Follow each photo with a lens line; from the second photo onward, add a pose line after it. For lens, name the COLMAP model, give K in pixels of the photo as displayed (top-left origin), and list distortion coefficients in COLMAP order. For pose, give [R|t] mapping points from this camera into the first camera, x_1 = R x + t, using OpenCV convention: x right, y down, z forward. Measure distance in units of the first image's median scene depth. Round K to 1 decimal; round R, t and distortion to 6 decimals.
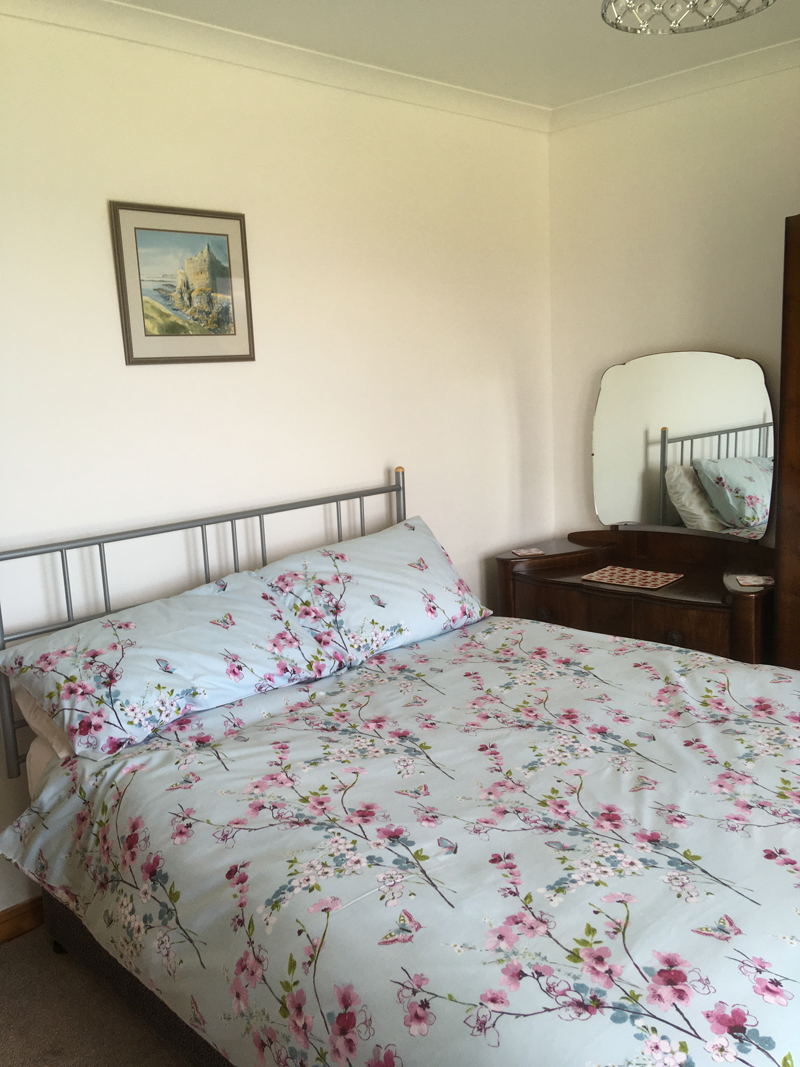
lens RADIAL K [[918.1, 0, 400.0], [0, 918.1, 533.5], [0, 0, 1]] dist [0.057941, -0.000883]
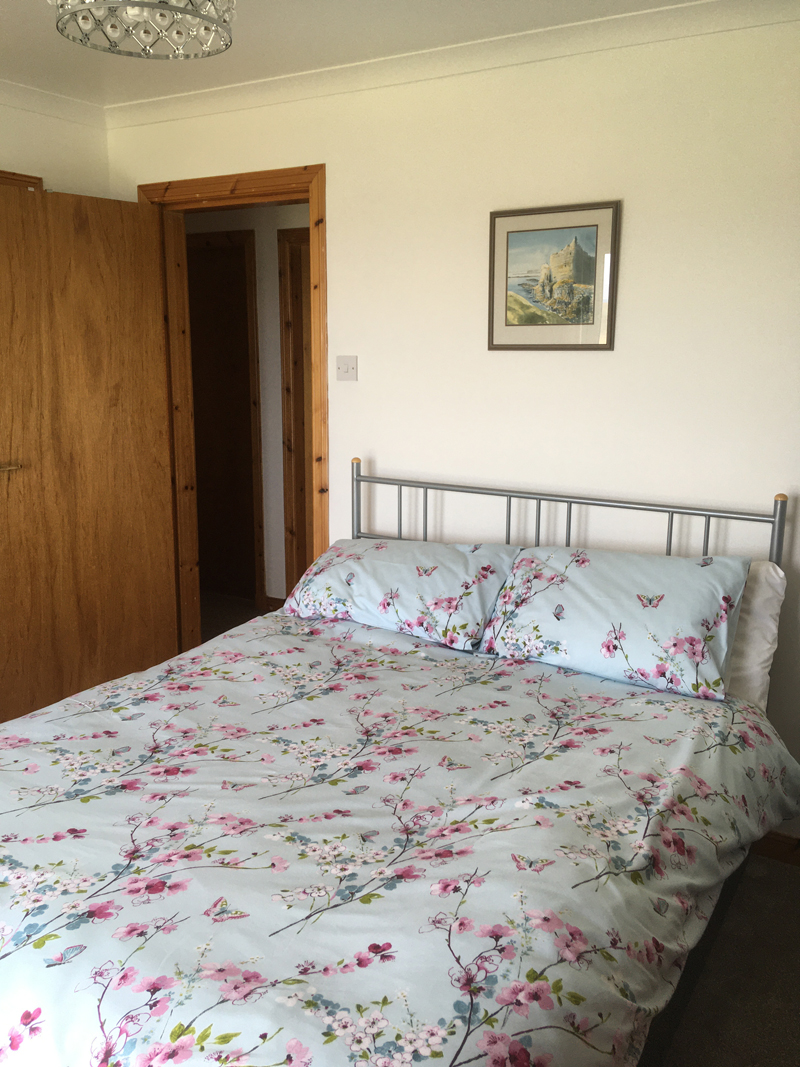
lens RADIAL K [[939.3, 0, 399.5], [0, 939.3, 524.7], [0, 0, 1]] dist [0.115099, -0.000423]
pose [[0.219619, 0.236525, -0.946480, 0.882225], [-0.188593, 0.962158, 0.196682, -0.182844], [0.957184, 0.135304, 0.255915, 0.606959]]
